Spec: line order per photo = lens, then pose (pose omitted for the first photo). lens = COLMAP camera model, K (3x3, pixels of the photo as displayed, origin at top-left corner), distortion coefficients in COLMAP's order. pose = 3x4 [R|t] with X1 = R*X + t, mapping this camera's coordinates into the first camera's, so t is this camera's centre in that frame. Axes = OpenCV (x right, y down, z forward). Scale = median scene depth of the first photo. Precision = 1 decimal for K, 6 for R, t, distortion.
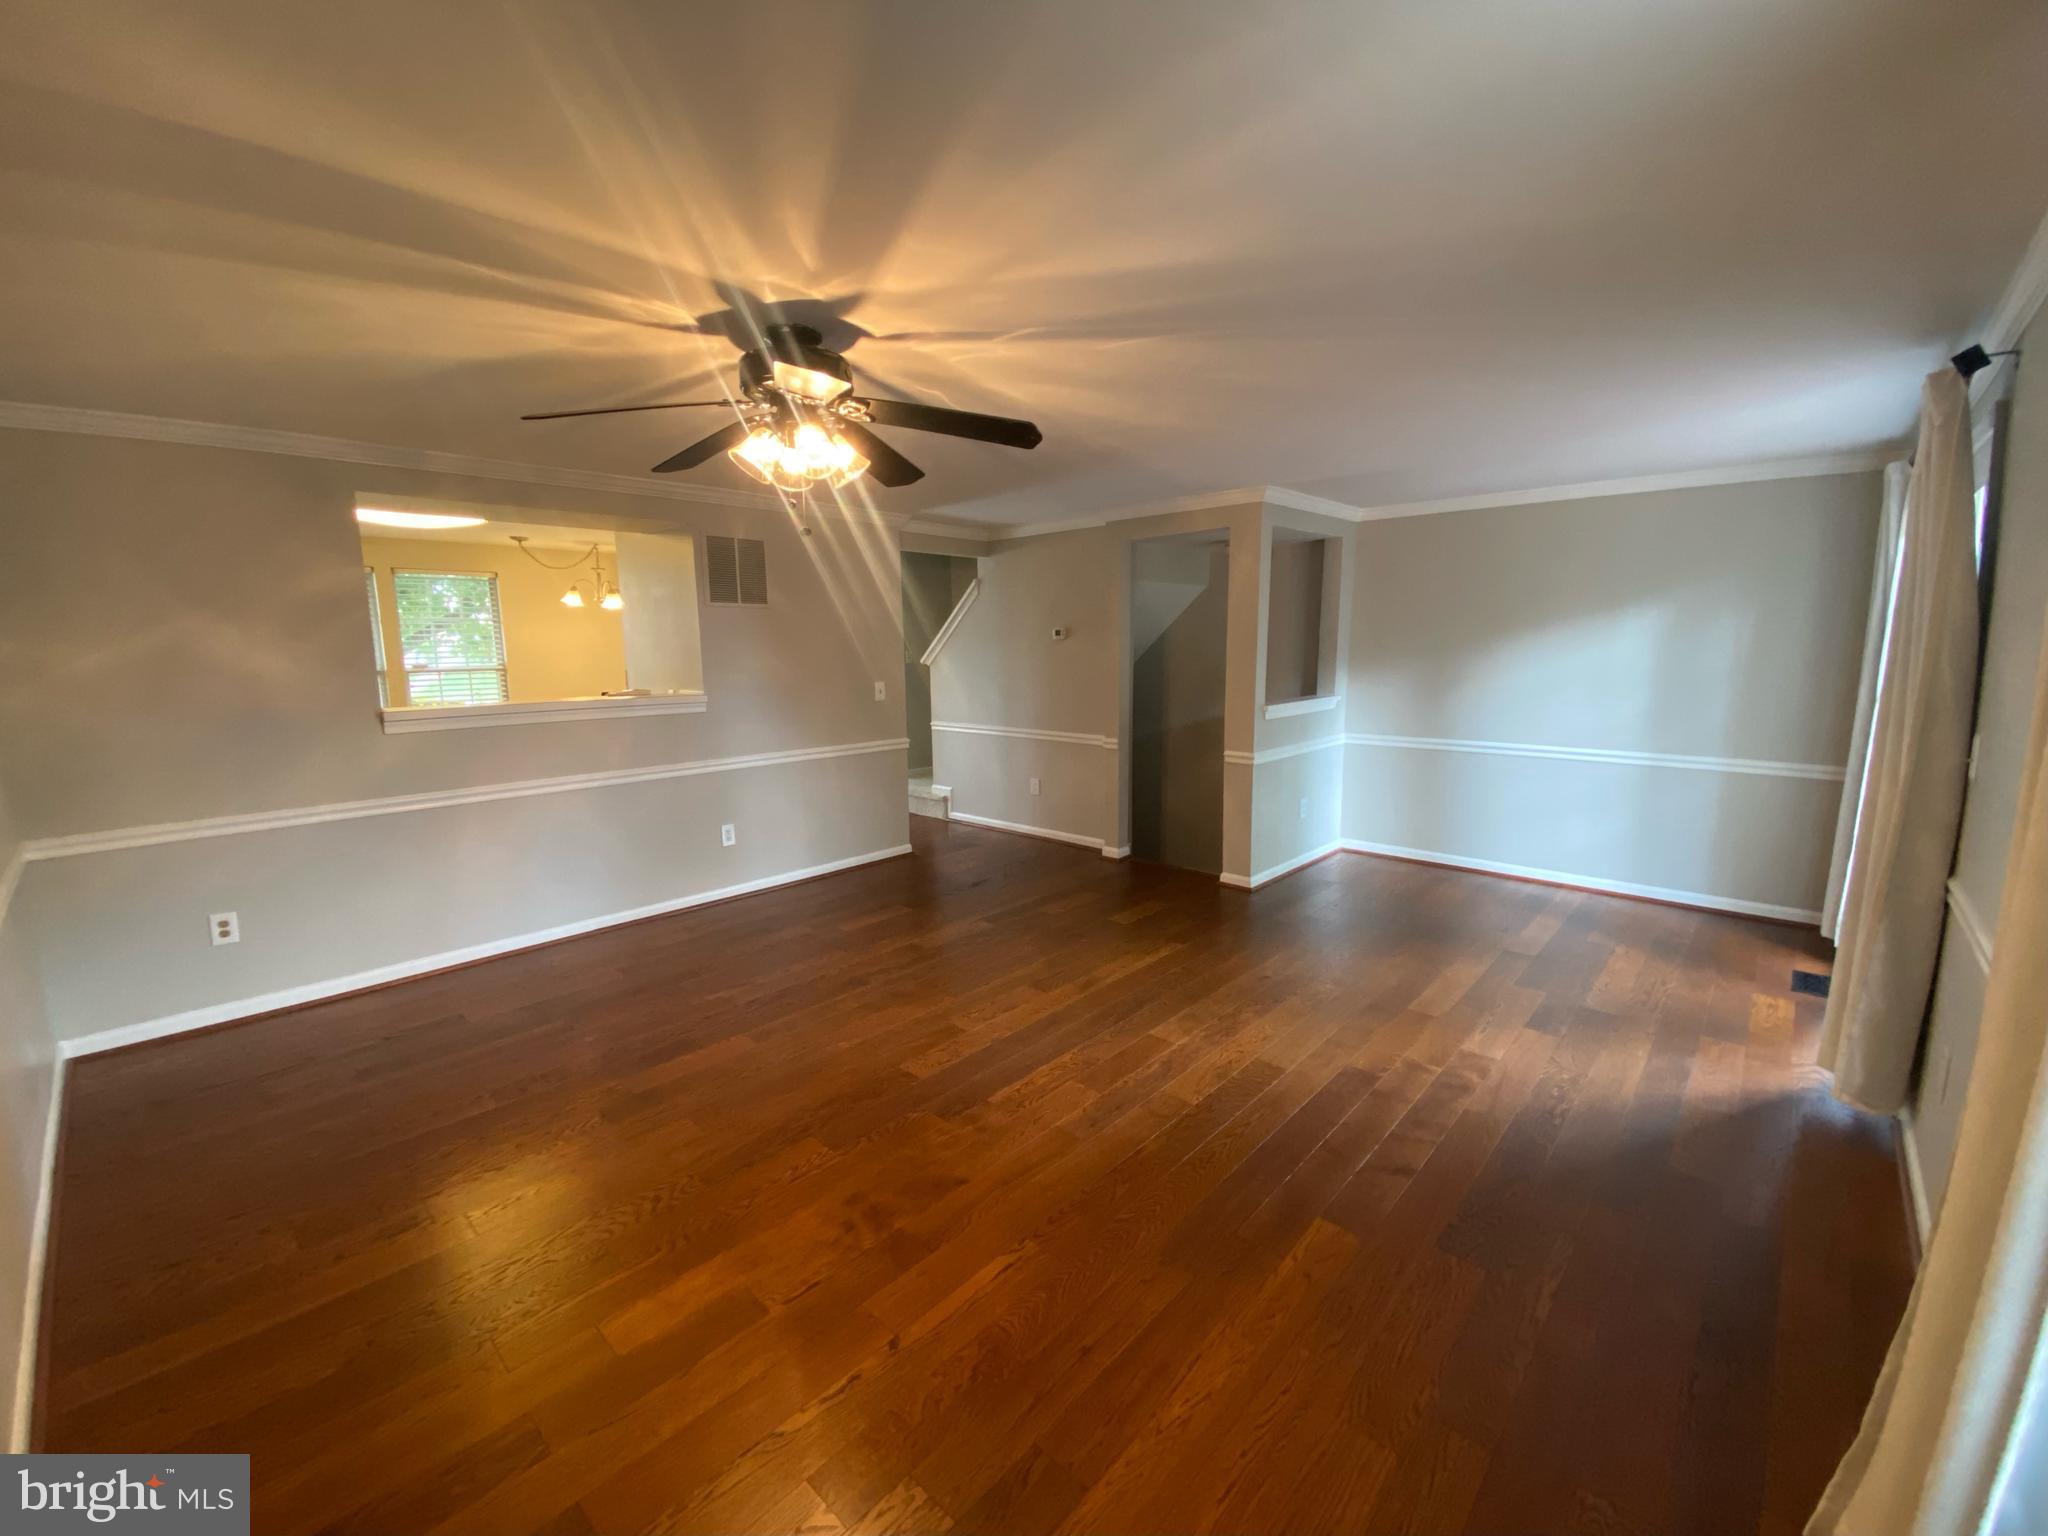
lens RADIAL K [[830.3, 0, 1027.0], [0, 830.3, 771.4], [0, 0, 1]] dist [0.032065, -0.023087]
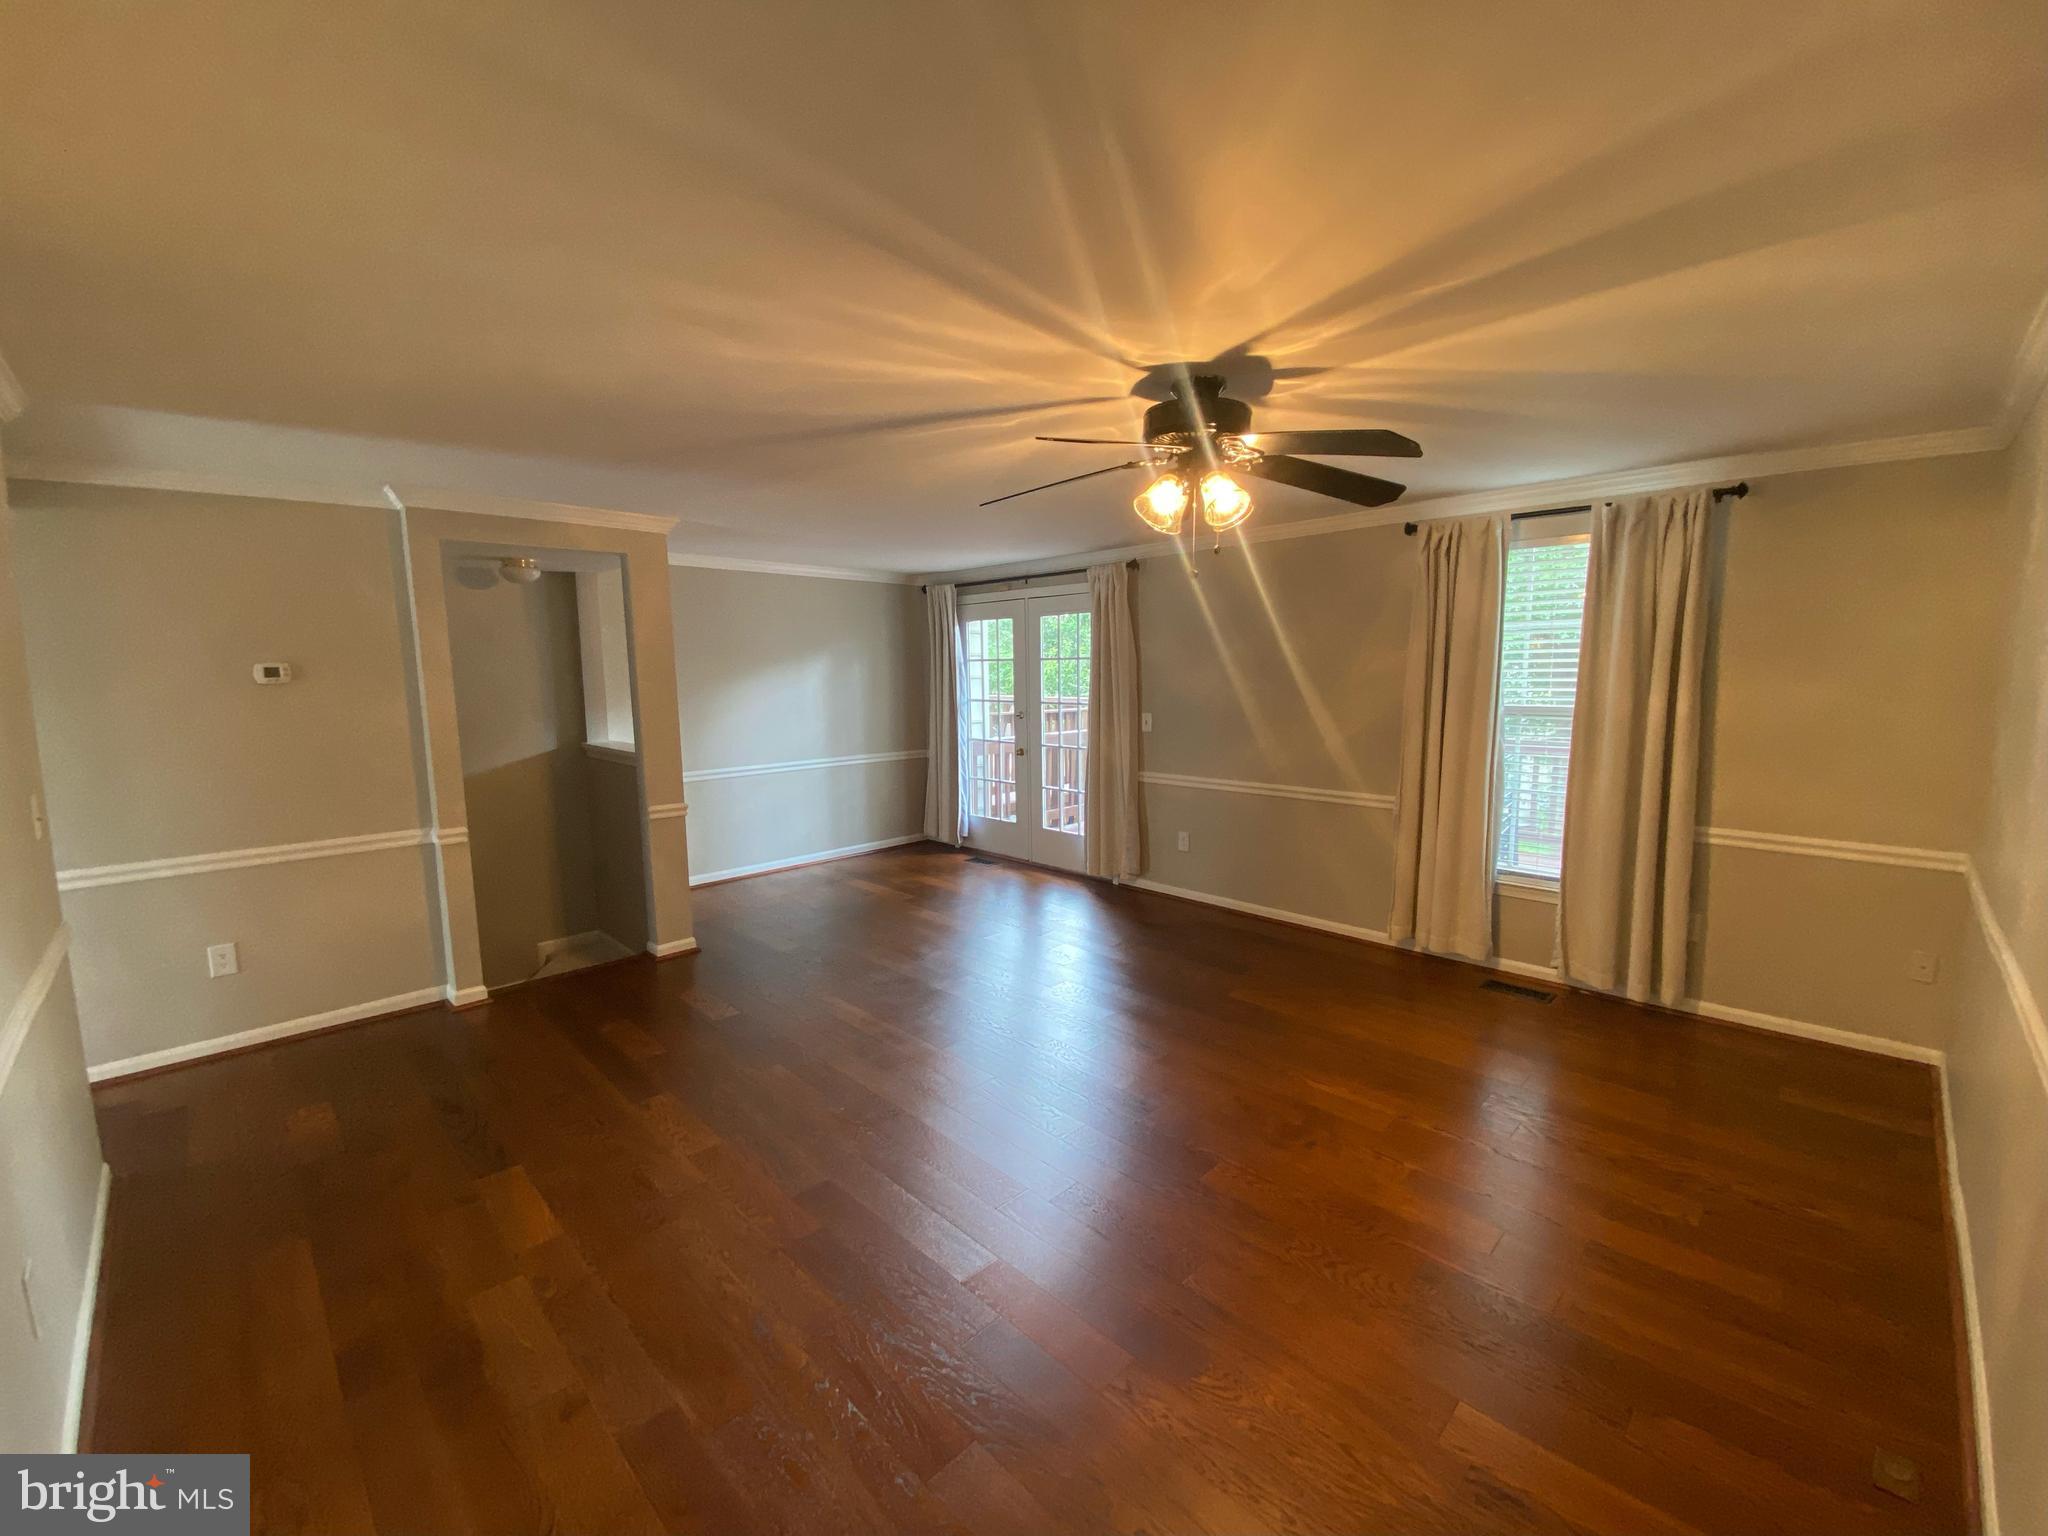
lens RADIAL K [[830.3, 0, 1027.0], [0, 830.3, 771.4], [0, 0, 1]] dist [0.032065, -0.023087]
pose [[0.027672, -0.114753, 0.993009, -0.742555], [0.166200, 0.980091, 0.108629, -0.109505], [-0.985704, 0.162032, 0.046193, 0.674773]]
